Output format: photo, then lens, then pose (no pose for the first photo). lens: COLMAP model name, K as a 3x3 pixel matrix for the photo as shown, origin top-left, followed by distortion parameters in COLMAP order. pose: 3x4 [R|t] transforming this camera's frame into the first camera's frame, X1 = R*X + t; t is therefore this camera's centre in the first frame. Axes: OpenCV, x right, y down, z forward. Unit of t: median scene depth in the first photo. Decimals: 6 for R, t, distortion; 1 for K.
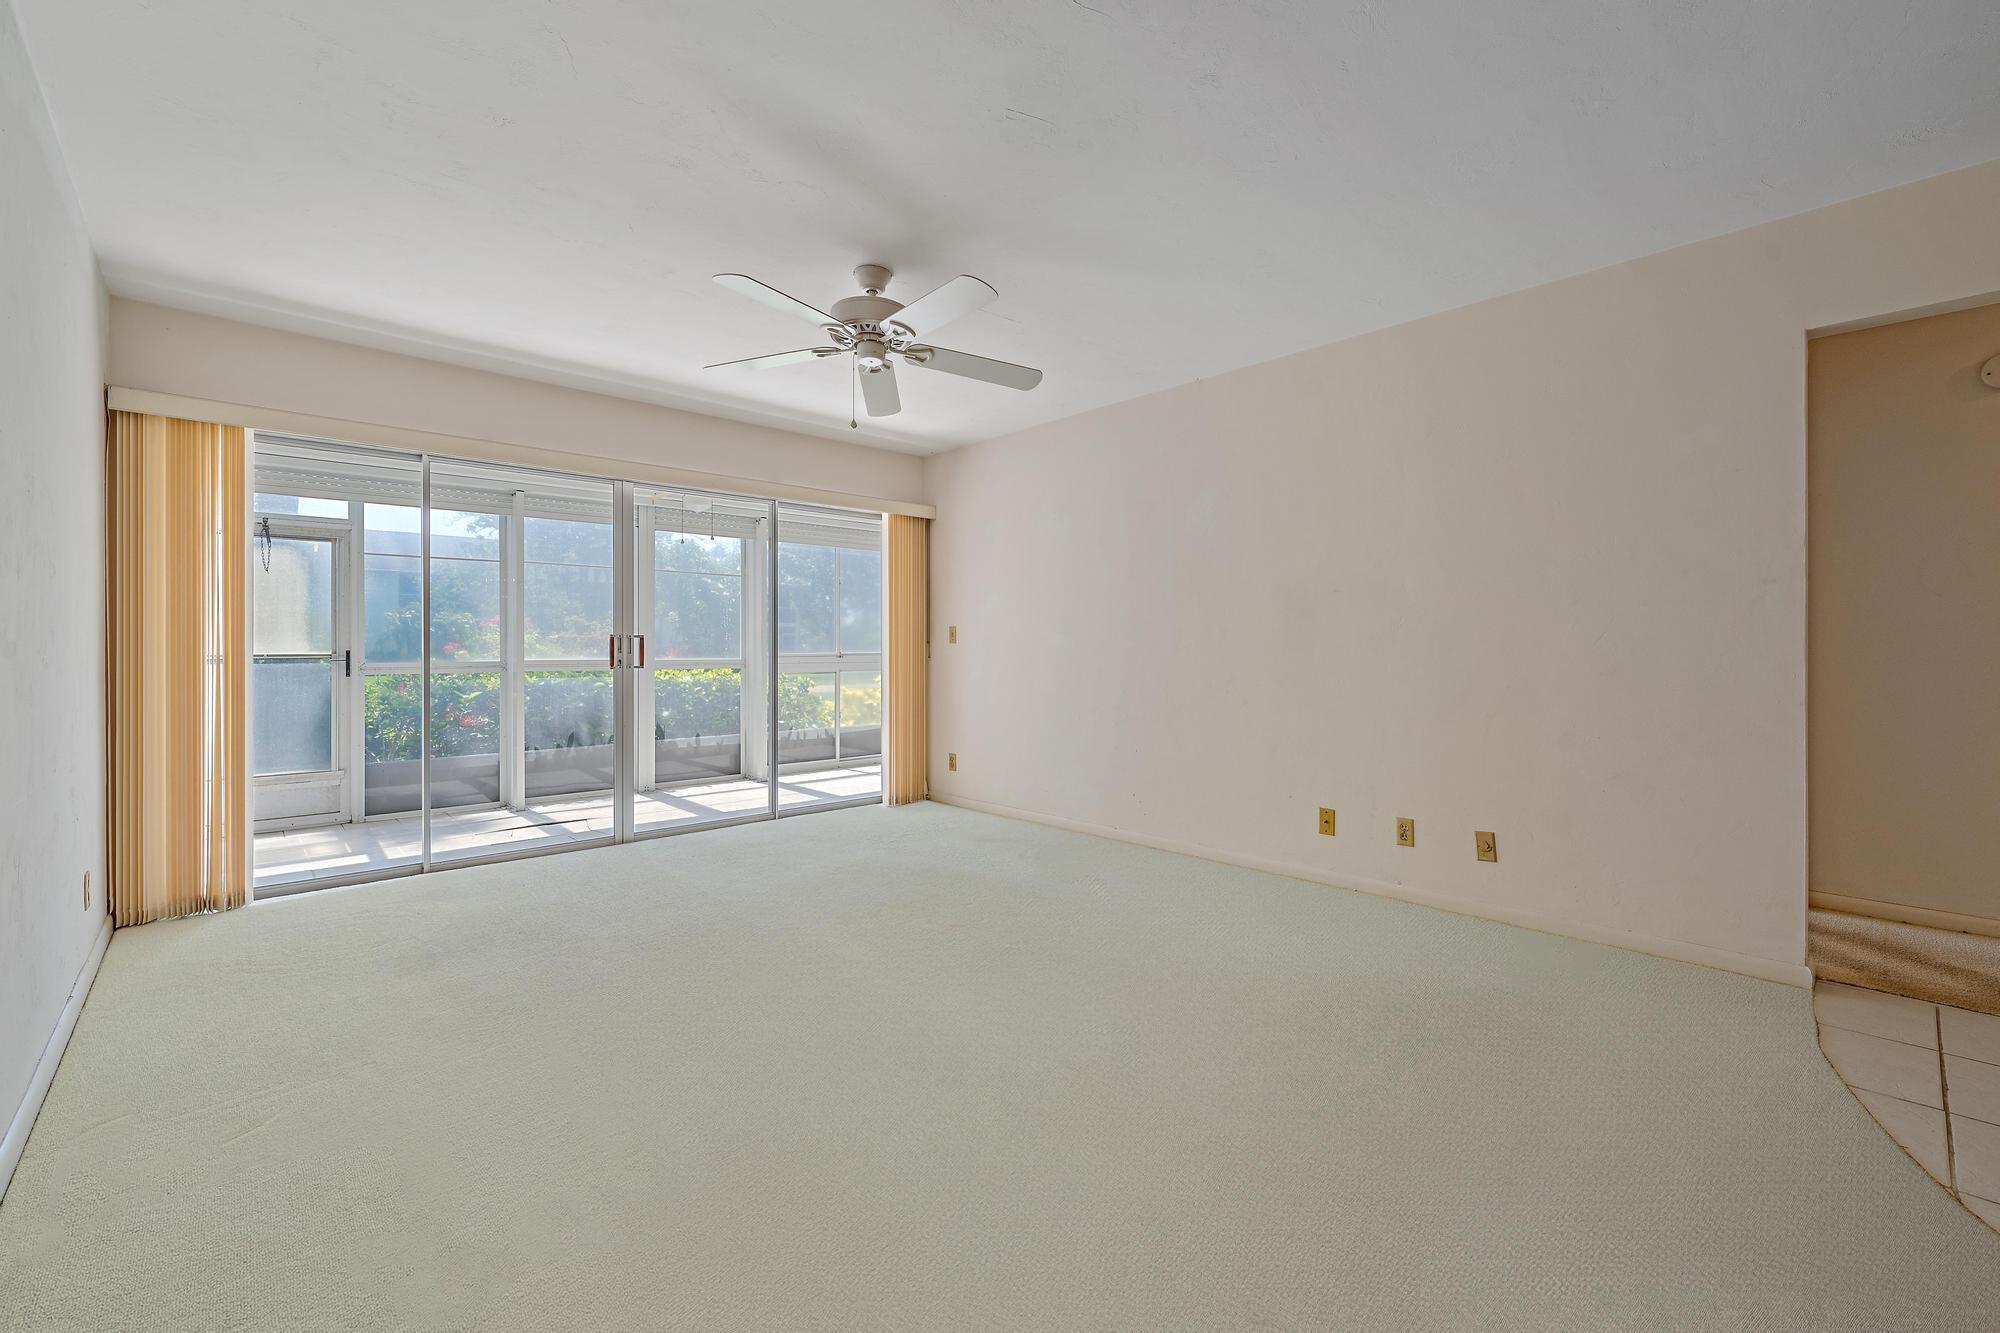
lens RADIAL K [[844.3, 0, 996.4], [0, 844.3, 655.7], [0, 0, 1]] dist [0.001250, -0.000191]
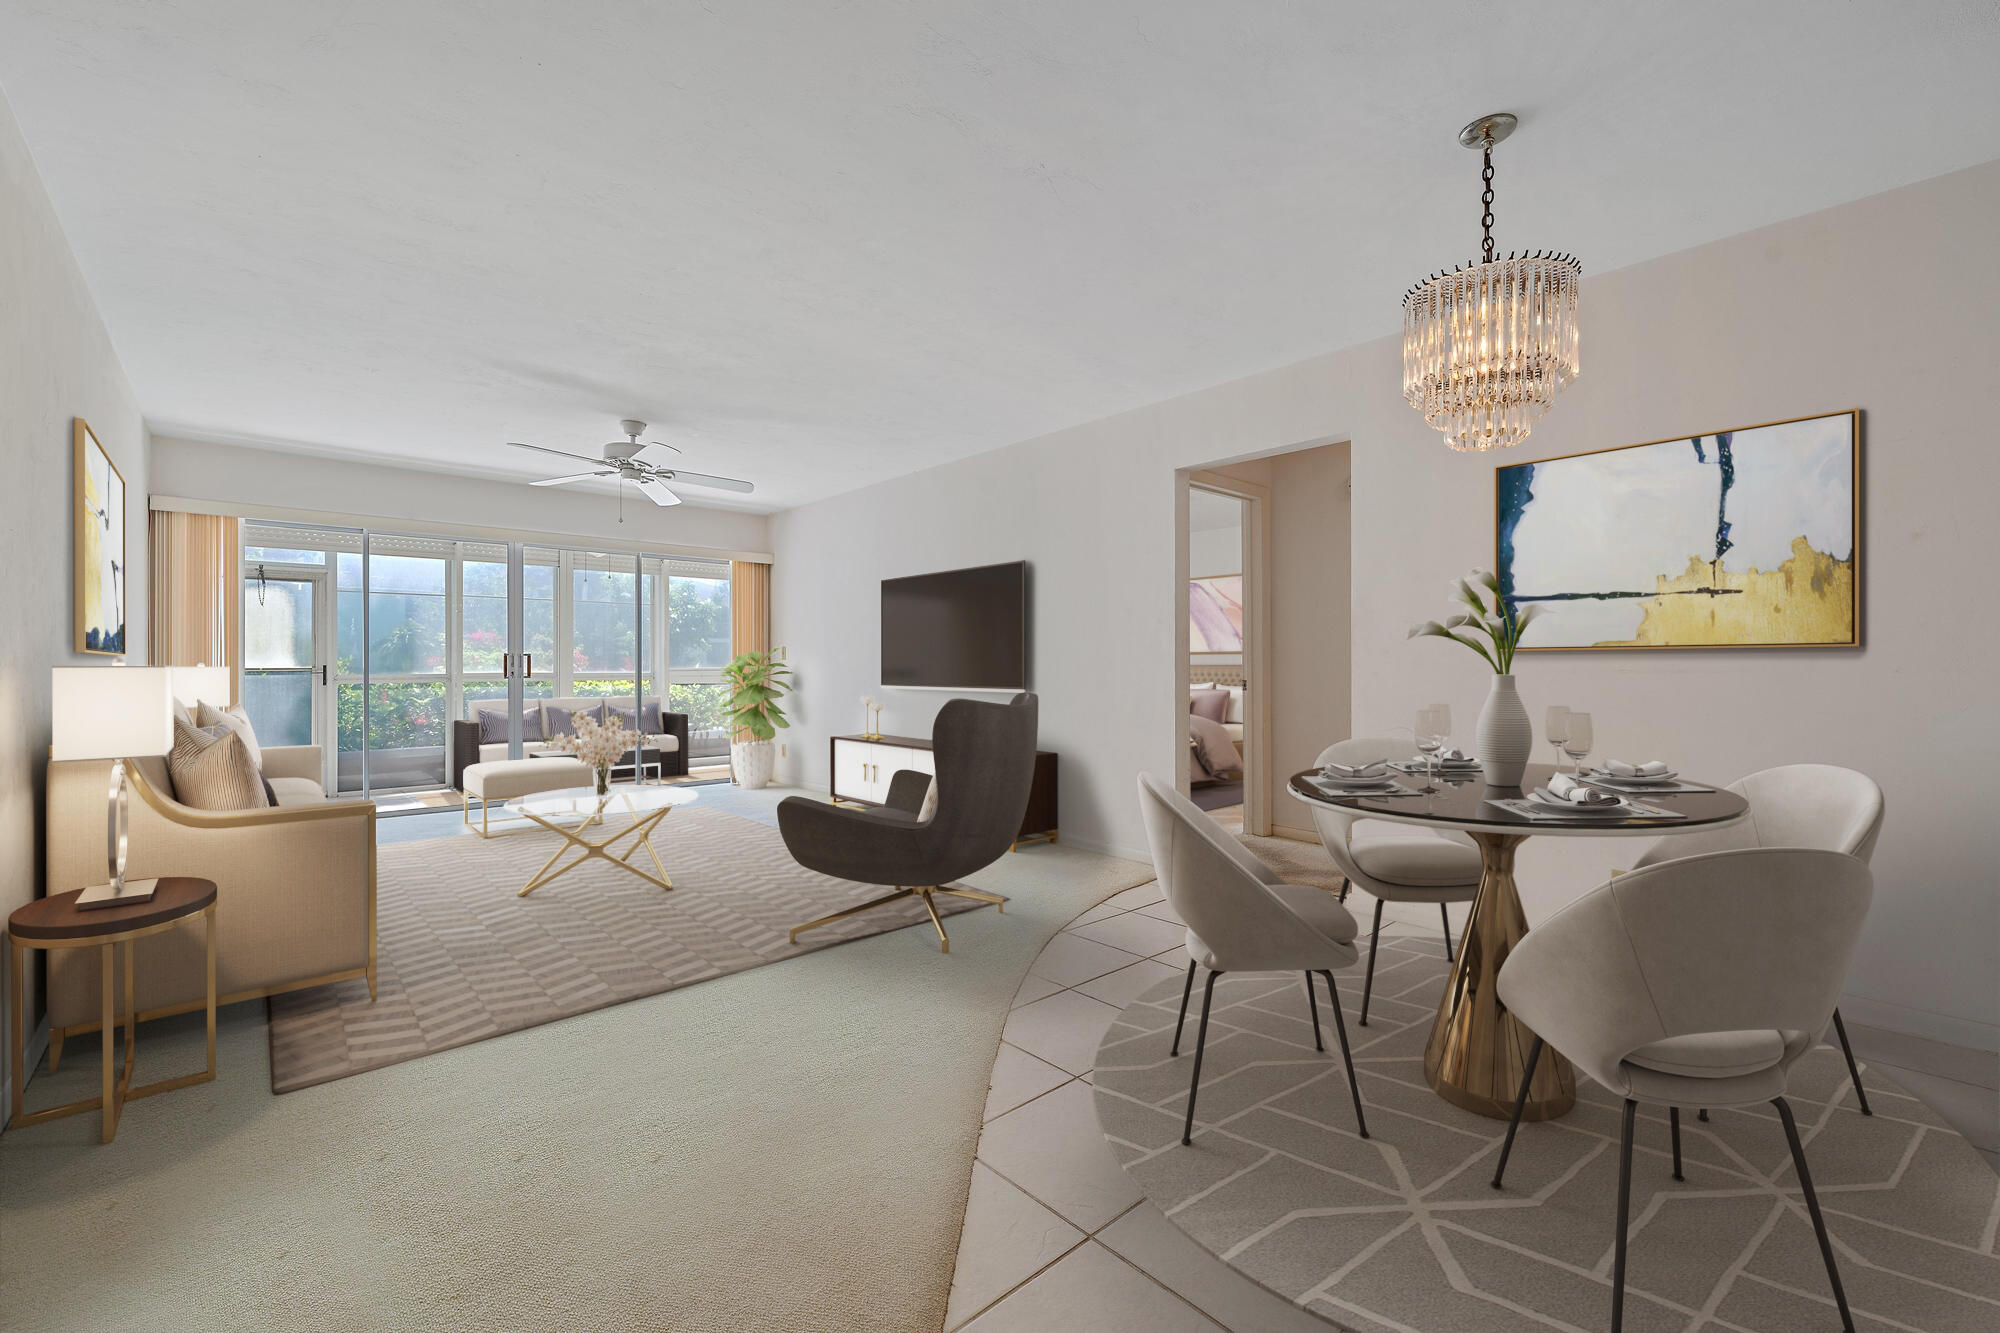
lens RADIAL K [[845.0, 0, 1000.0], [0, 845.0, 666.5], [0, 0, 1]] dist [0.002077, 0.000311]
pose [[0.999930, 0.000473, -0.011797, 0.300635], [-0.000521, 0.999992, -0.004053, 0.000695], [0.011795, 0.004059, 0.999922, -0.304354]]
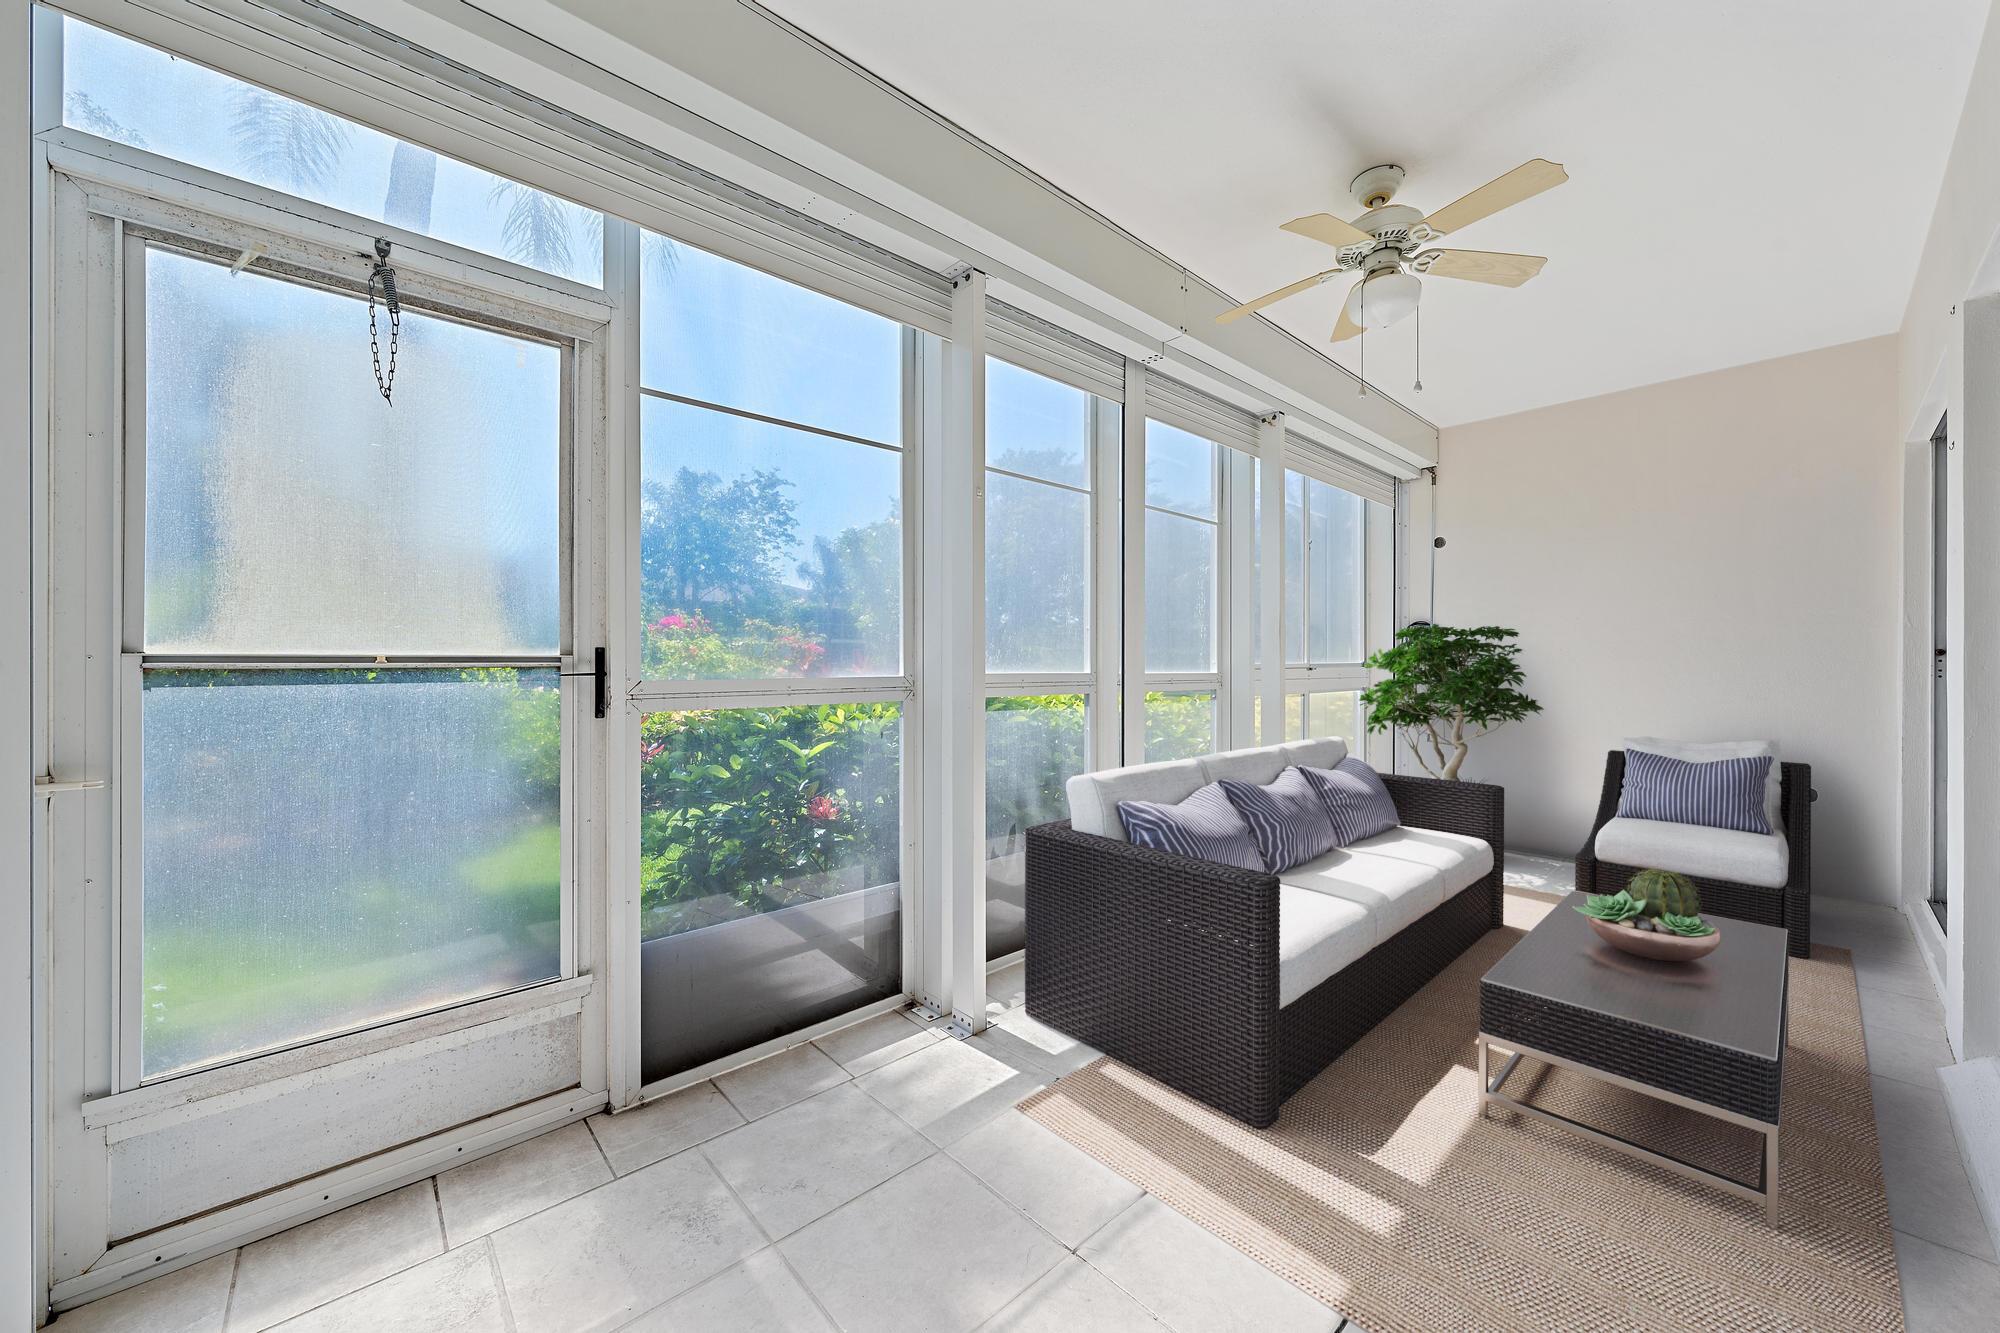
lens RADIAL K [[740.8, 0, 1000.0], [0, 740.8, 666.5], [0, 0, 1]] dist [-0.000994, -0.000054]
pose [[0.999888, -0.001653, -0.014893, -0.605597], [0.001599, 0.999992, -0.003664, 0.003838], [0.014899, 0.003640, 0.999882, 0.698576]]
